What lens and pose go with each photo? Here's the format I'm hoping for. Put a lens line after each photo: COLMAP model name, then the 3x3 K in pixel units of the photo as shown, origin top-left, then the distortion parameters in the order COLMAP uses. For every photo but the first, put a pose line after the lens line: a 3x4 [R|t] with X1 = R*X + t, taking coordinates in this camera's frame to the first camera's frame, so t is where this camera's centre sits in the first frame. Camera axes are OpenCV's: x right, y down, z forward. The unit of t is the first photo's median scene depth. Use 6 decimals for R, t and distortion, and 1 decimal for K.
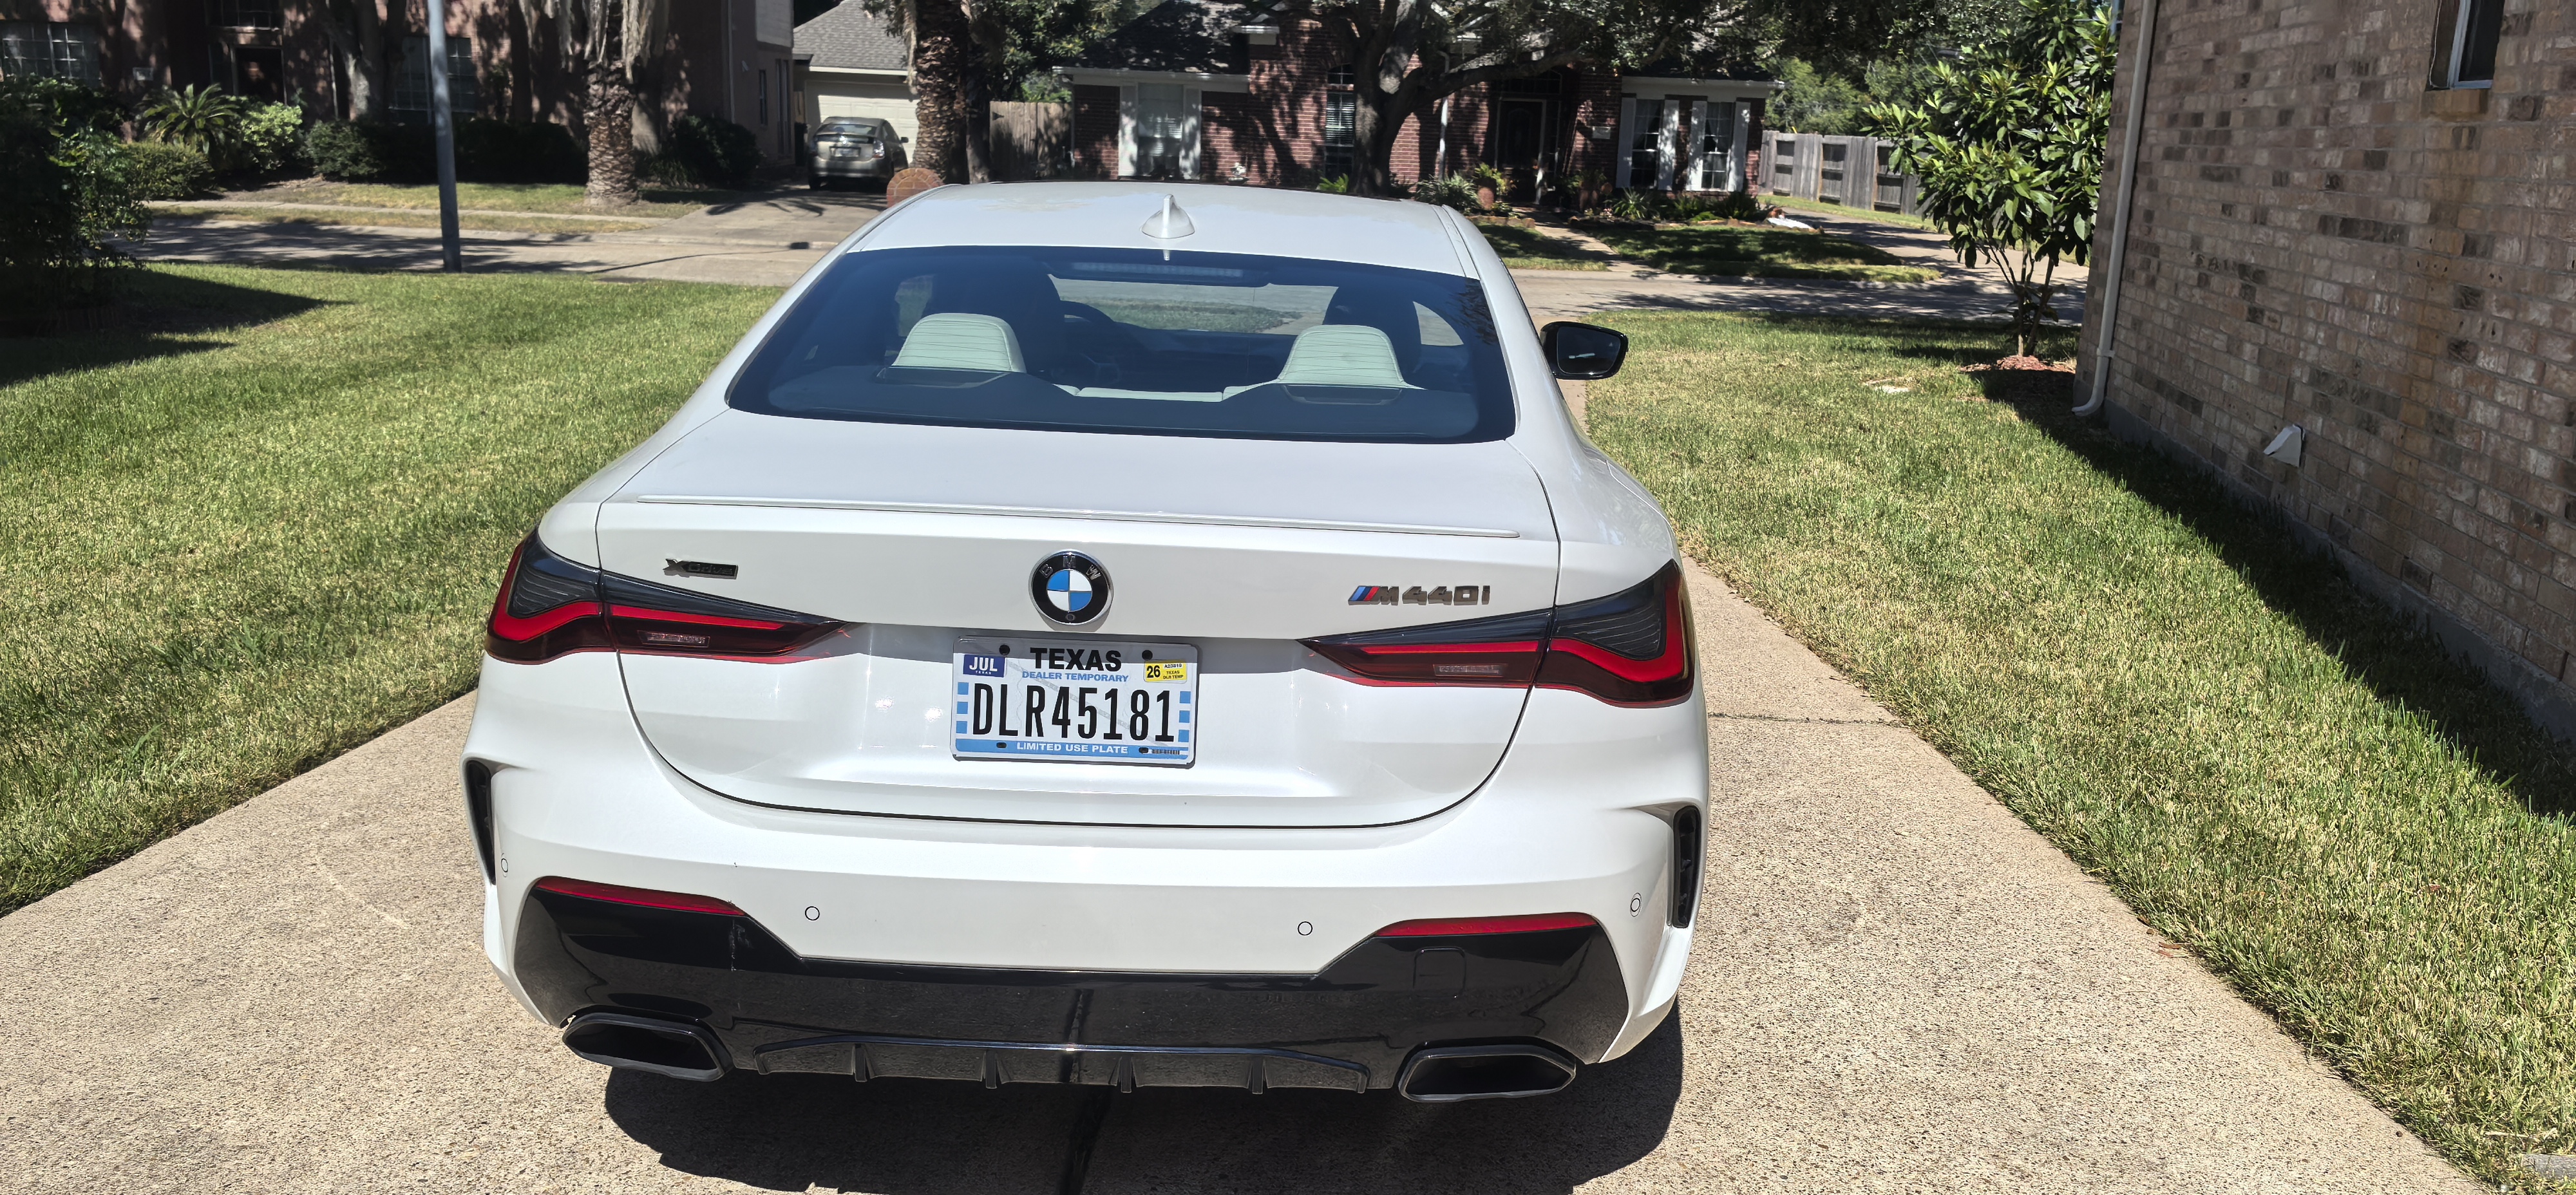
lens RADIAL K [[2075.7, 0, 1331.4], [0, 2075.7, 589.2], [0, 0, 1]] dist [0.064797, -0.109509]
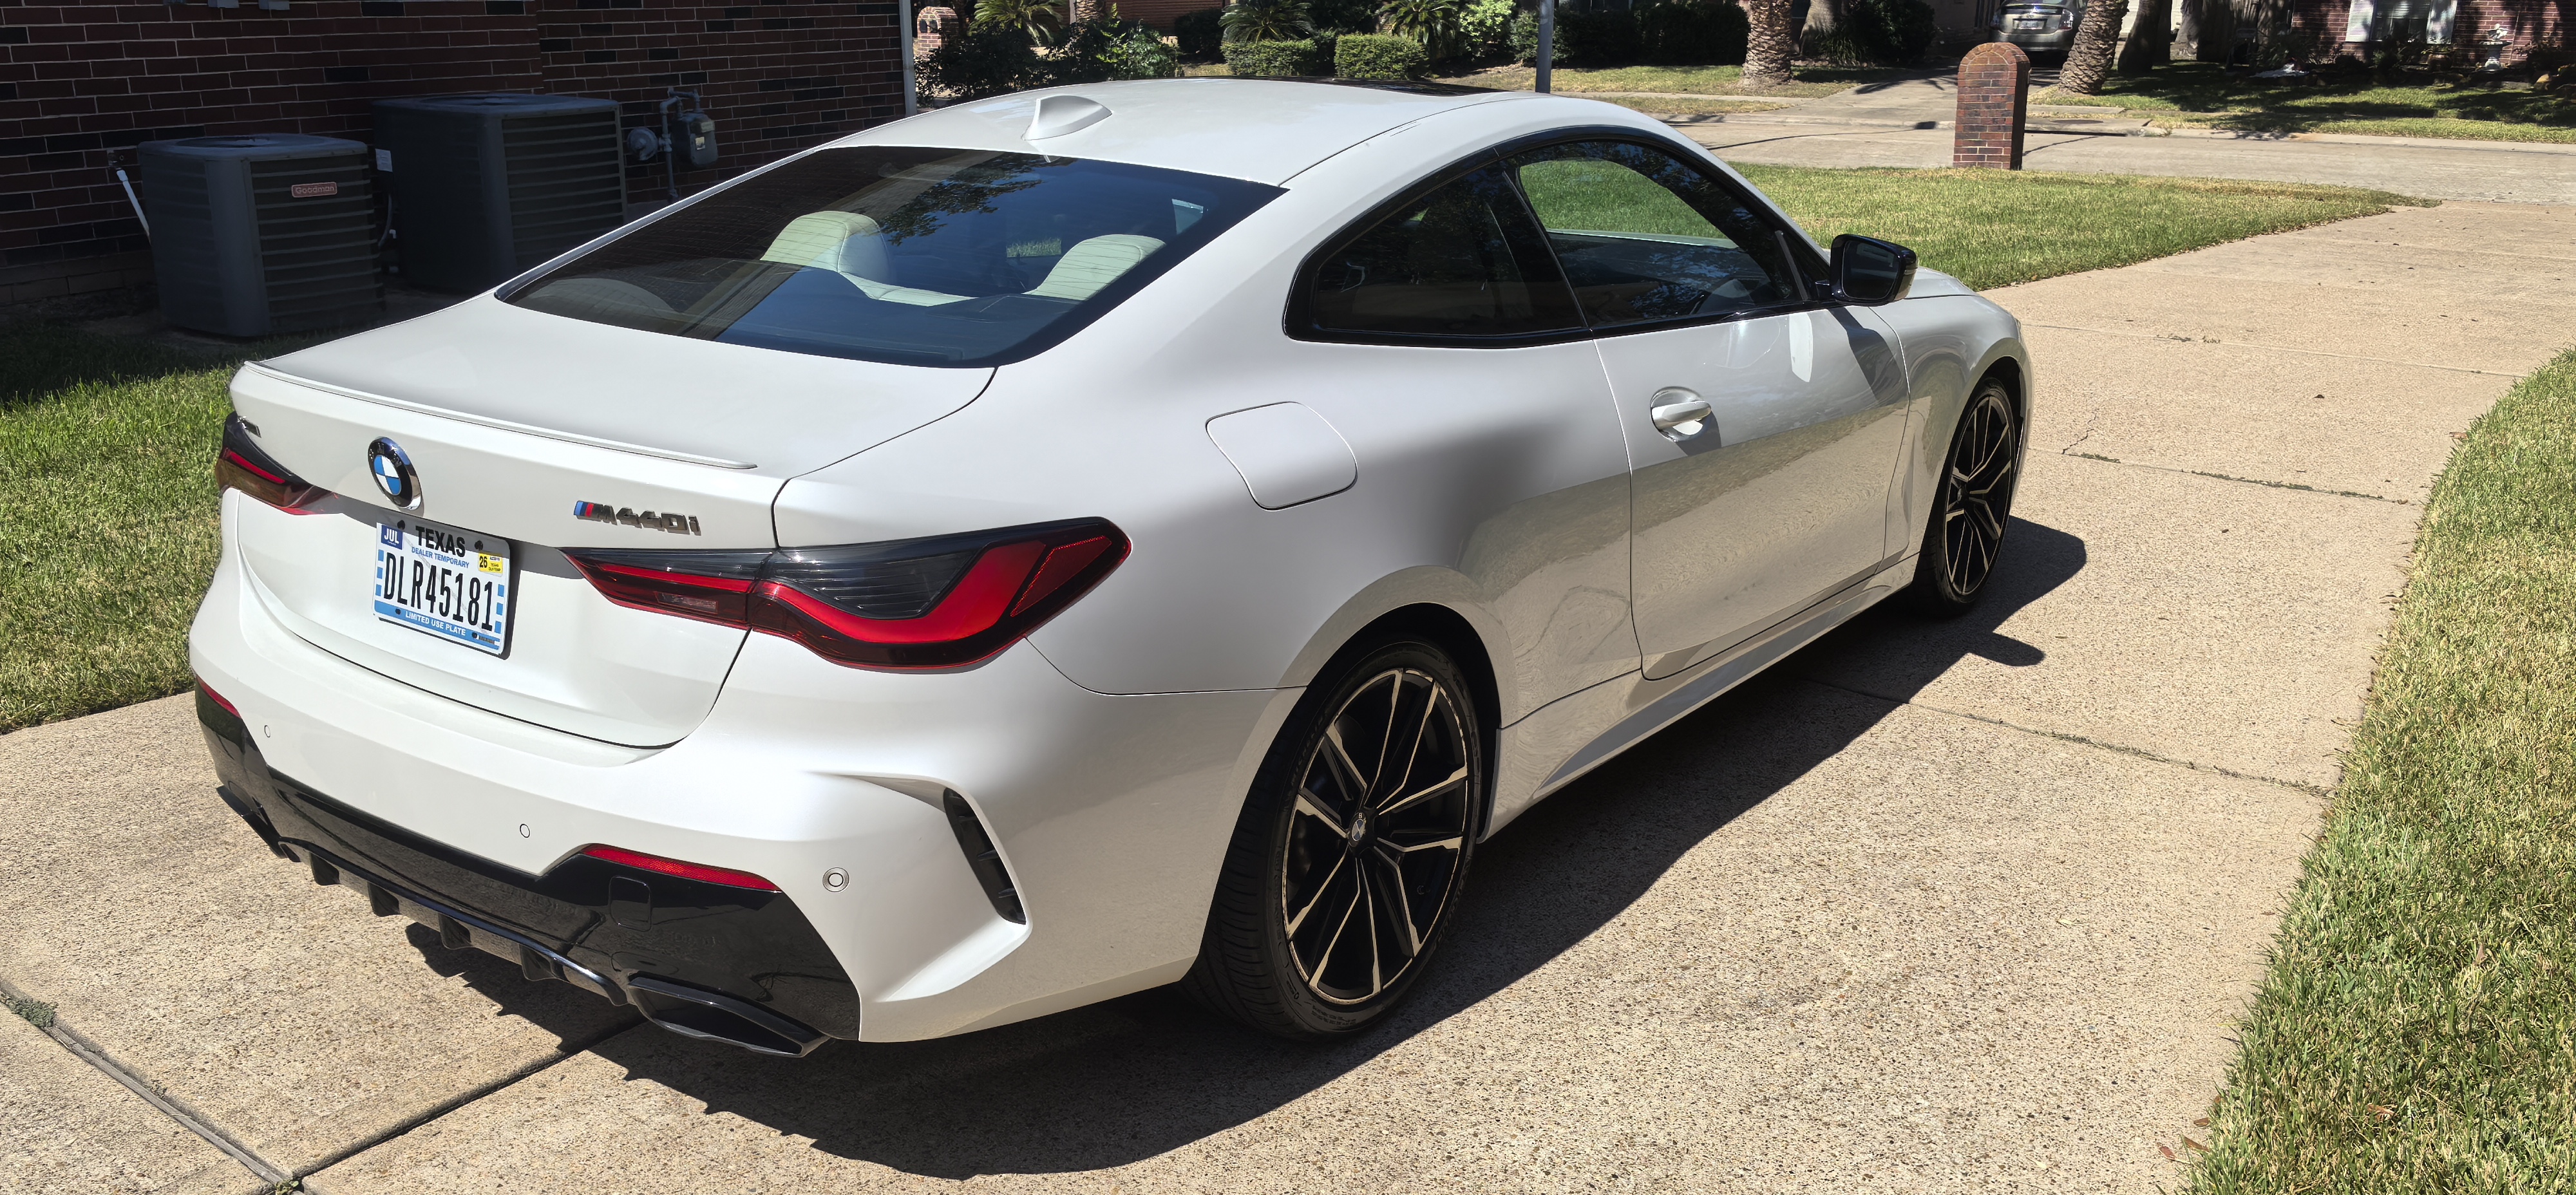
lens RADIAL K [[2075.7, 0, 1331.4], [0, 2075.7, 589.2], [0, 0, 1]] dist [0.064797, -0.109509]
pose [[0.806514, 0.131964, -0.576299, 0.862606], [-0.098802, 0.991147, 0.088687, -0.081690], [0.582901, -0.014588, 0.812412, 0.395495]]
